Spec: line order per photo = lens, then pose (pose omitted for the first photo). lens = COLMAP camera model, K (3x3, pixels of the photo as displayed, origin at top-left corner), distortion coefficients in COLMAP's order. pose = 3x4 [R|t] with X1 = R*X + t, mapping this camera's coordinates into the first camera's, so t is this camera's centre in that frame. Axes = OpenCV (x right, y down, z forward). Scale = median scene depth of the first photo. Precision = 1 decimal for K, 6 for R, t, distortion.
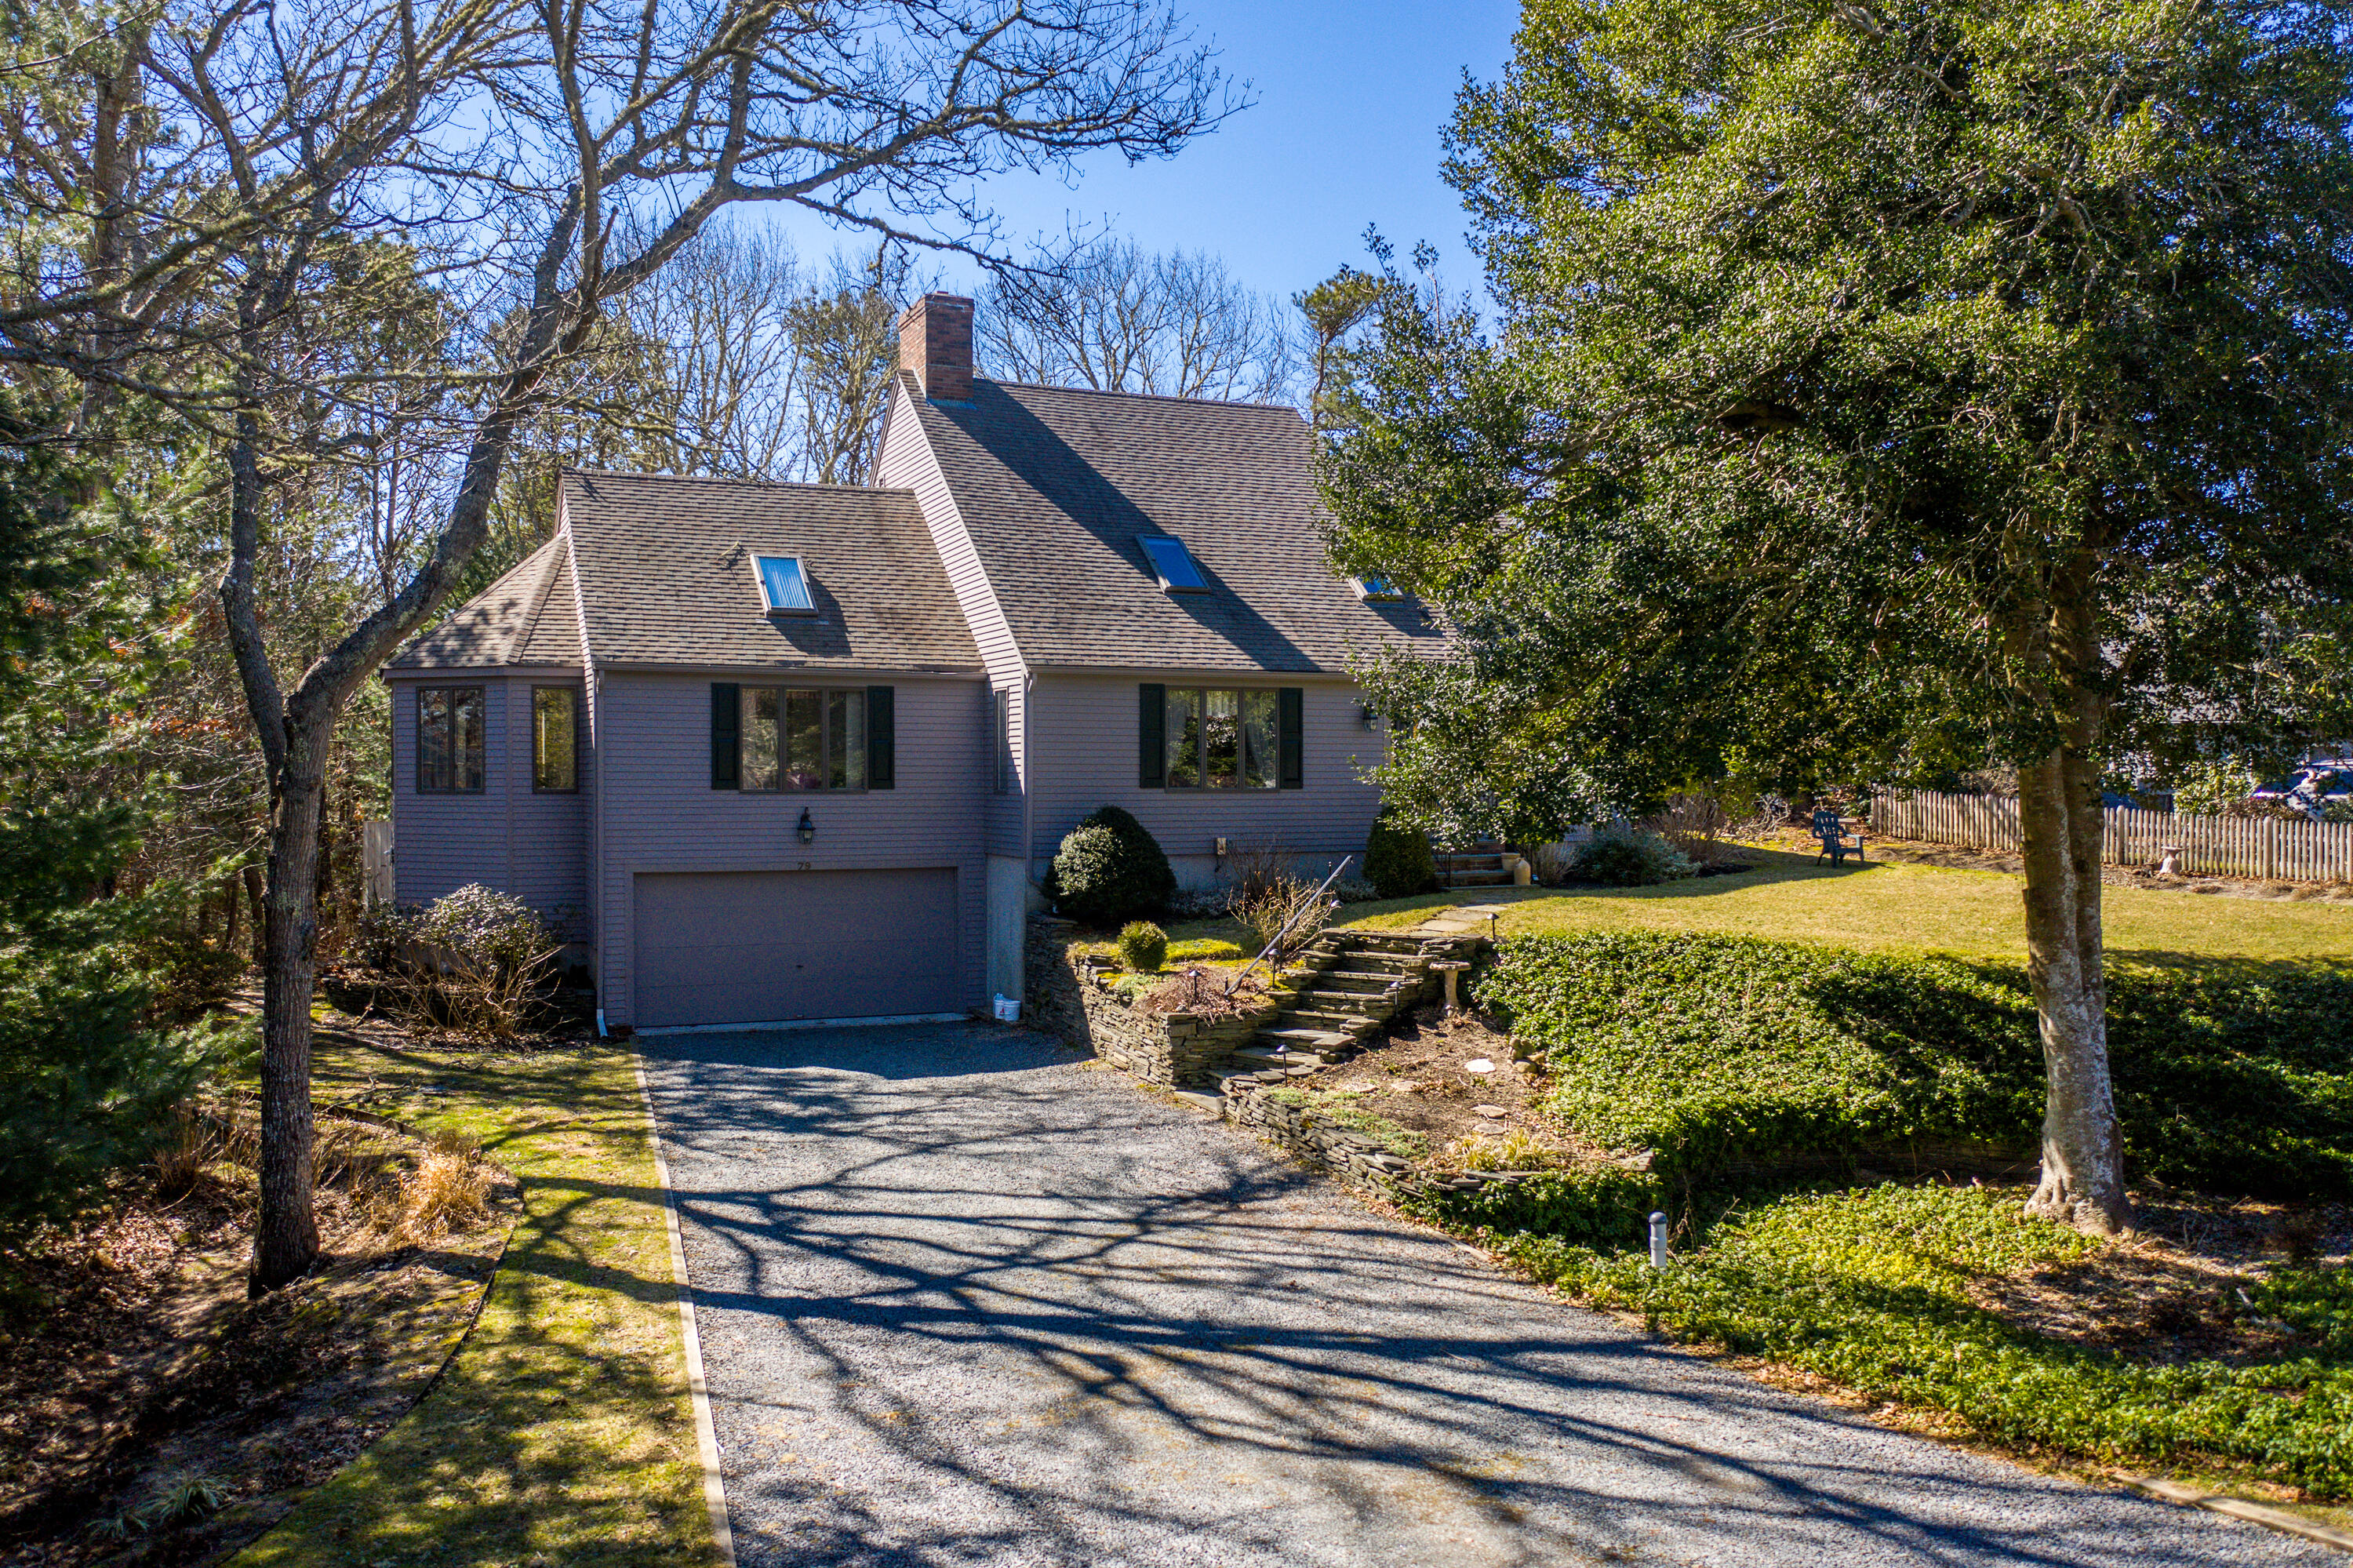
lens RADIAL K [[1839.1, 0, 1183.0], [0, 1839.1, 794.9], [0, 0, 1]] dist [-0.006245, -0.008386]
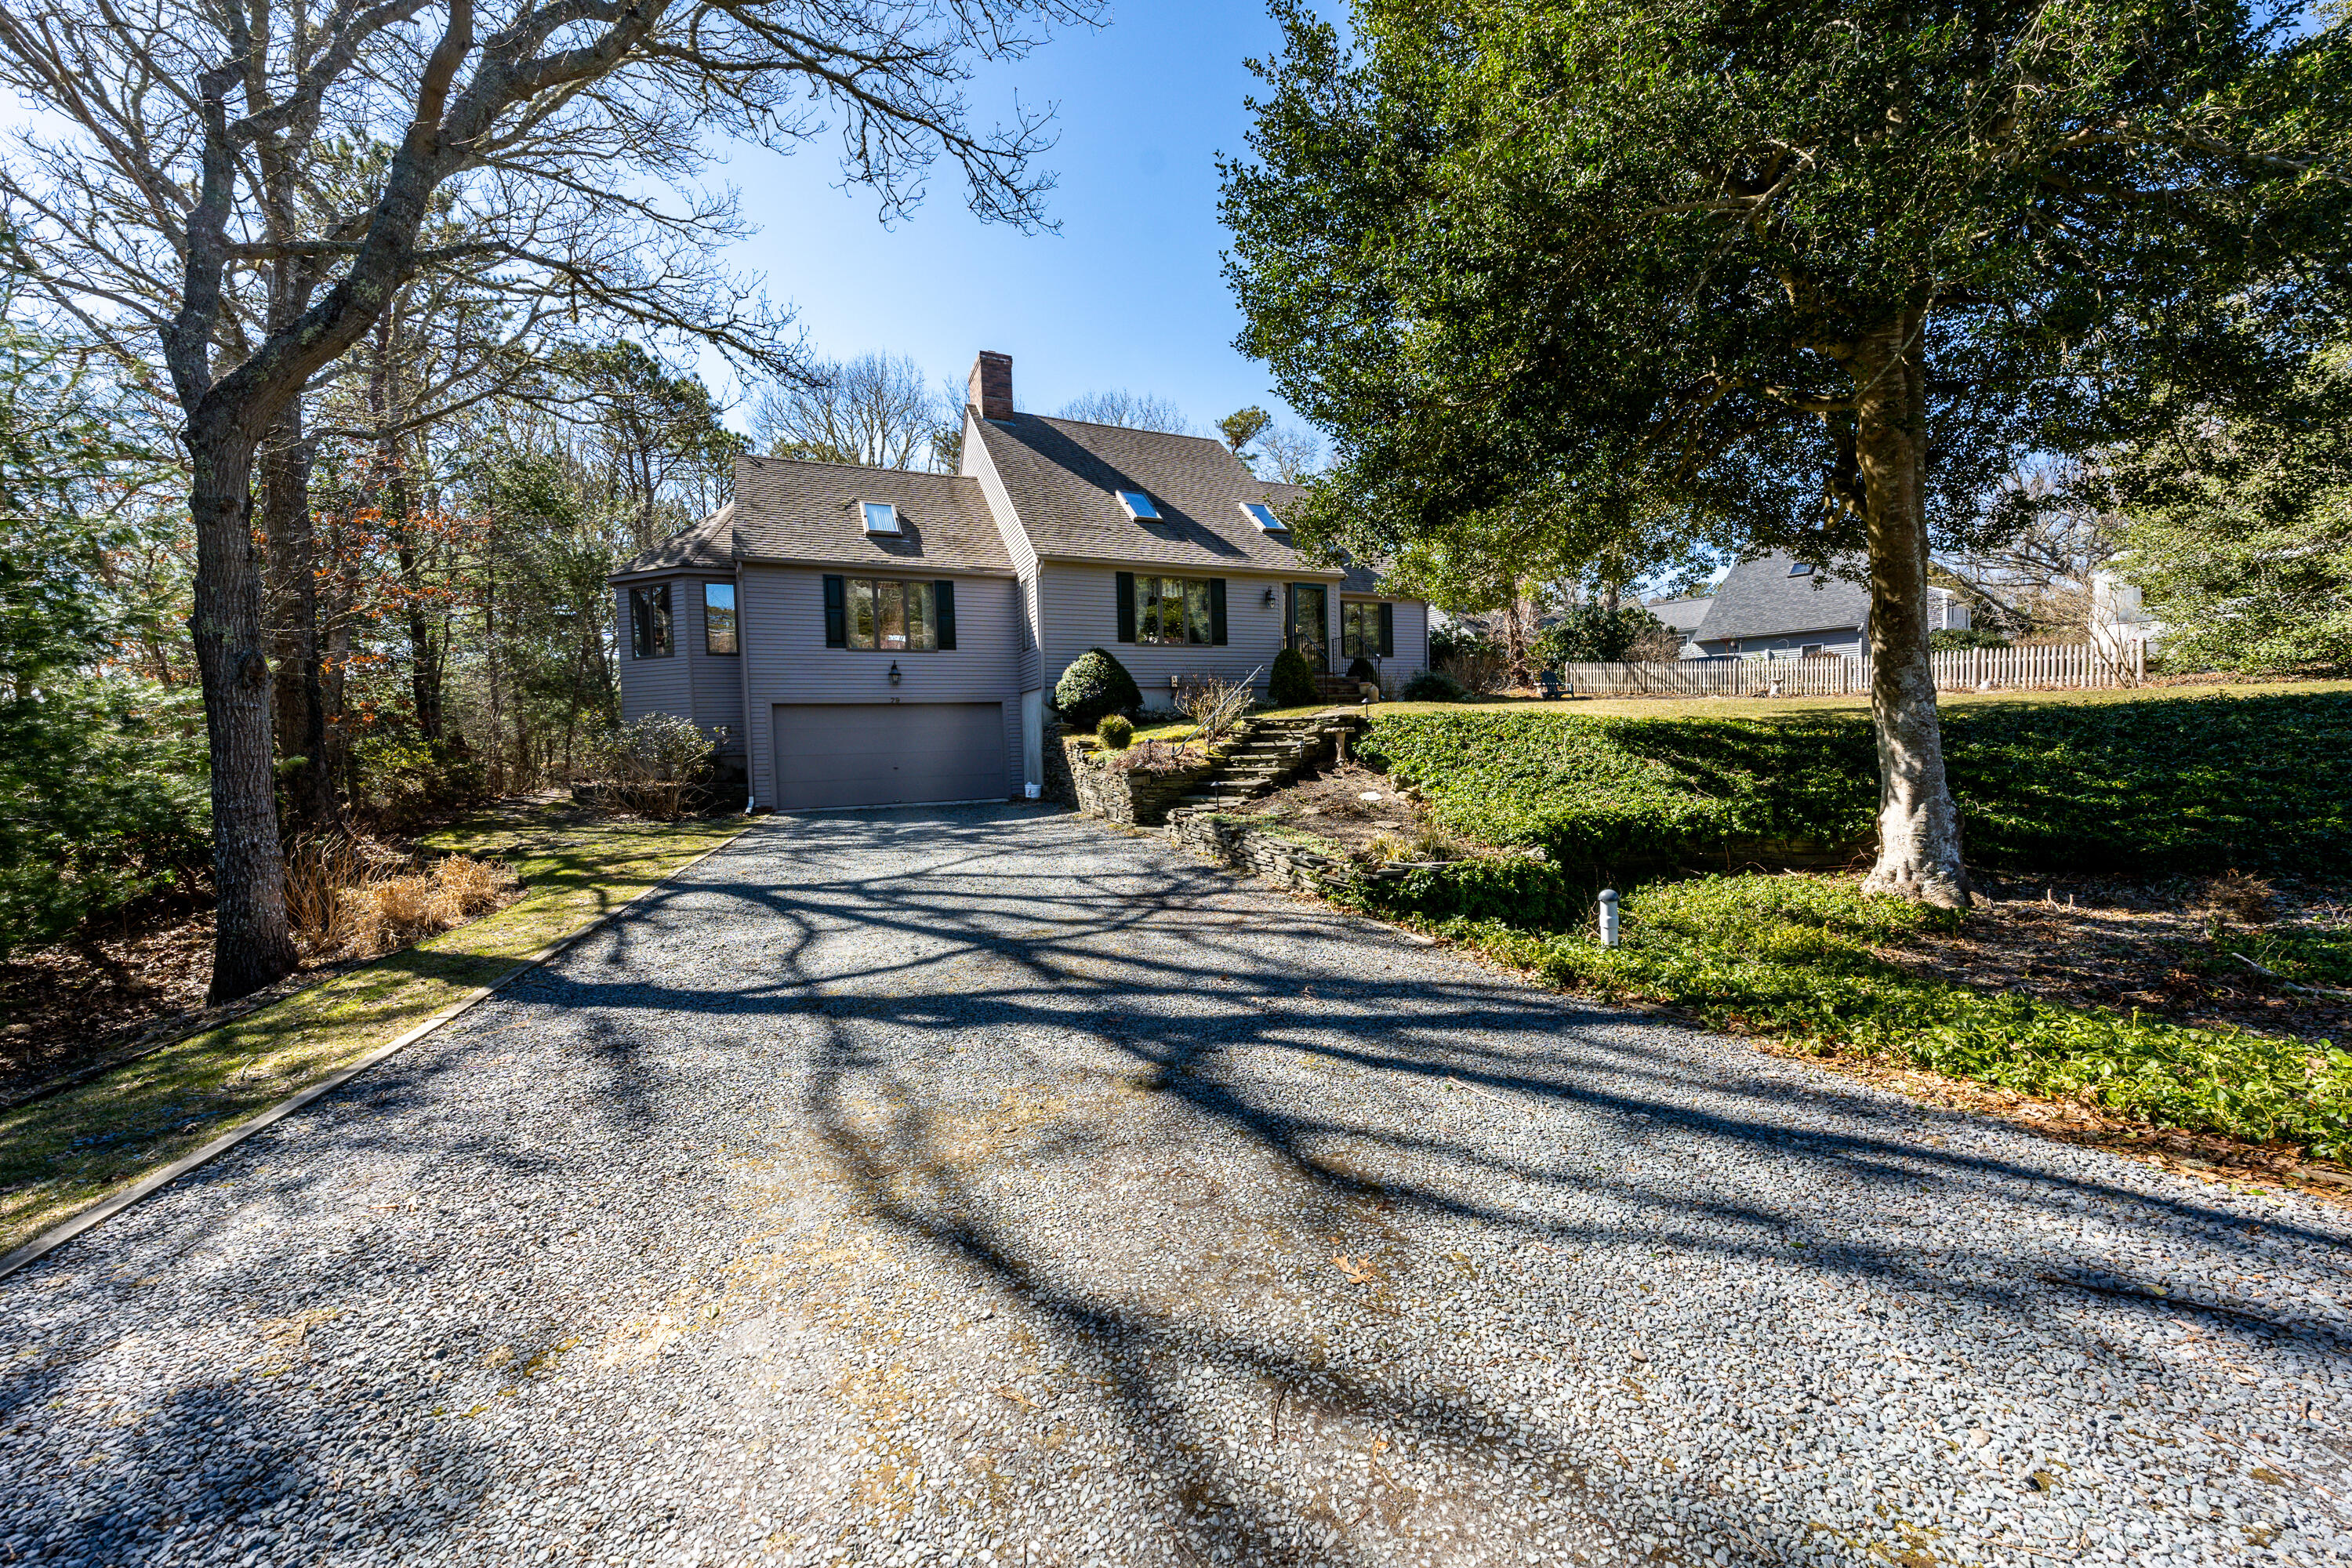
lens RADIAL K [[830.5, 0, 1176.0], [0, 830.5, 784.0], [0, 0, 1]] dist [-0.001440, -0.000079]
pose [[0.999587, -0.028709, -0.001009, 0.025188], [0.028725, 0.998485, 0.046934, 0.097490], [-0.000340, -0.046944, 0.998897, 0.382923]]
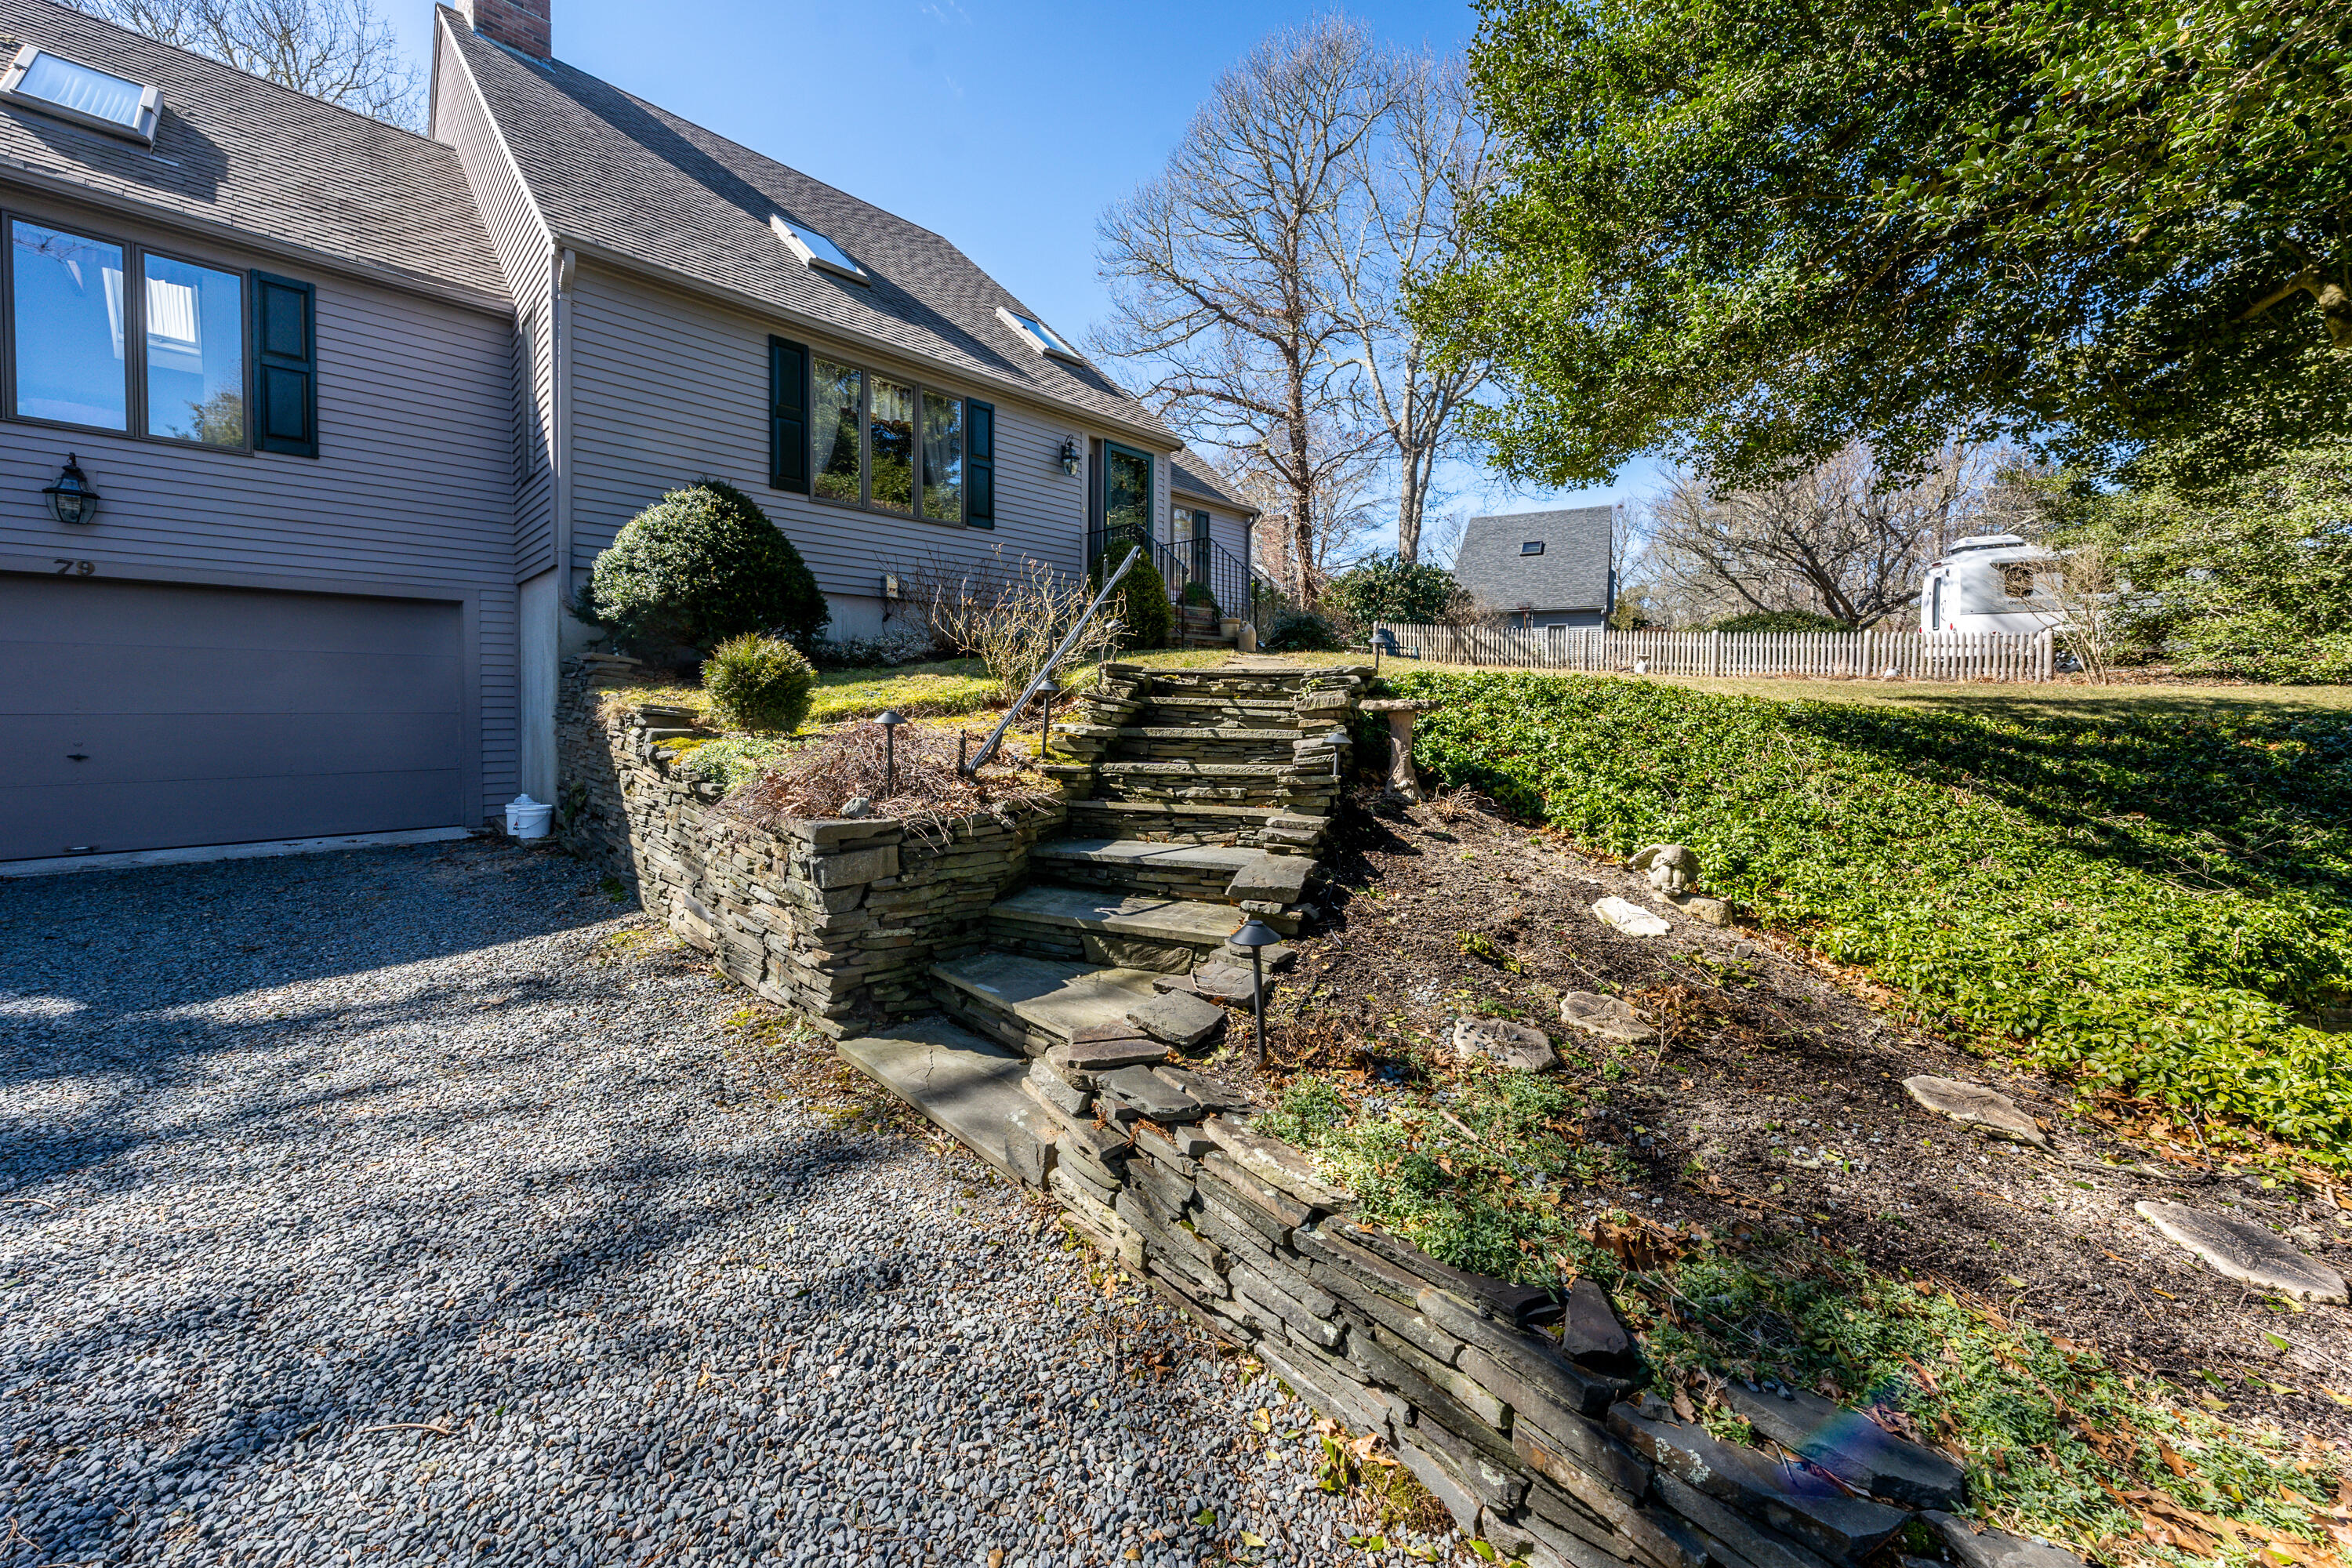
lens RADIAL K [[852.7, 0, 1164.5], [0, 852.7, 727.7], [0, 0, 1]] dist [-0.000834, -0.000130]
pose [[0.928179, -0.003557, 0.372116, -0.006390], [-0.008165, 0.999519, 0.029919, 0.089964], [-0.372044, -0.030809, 0.927704, 0.777768]]
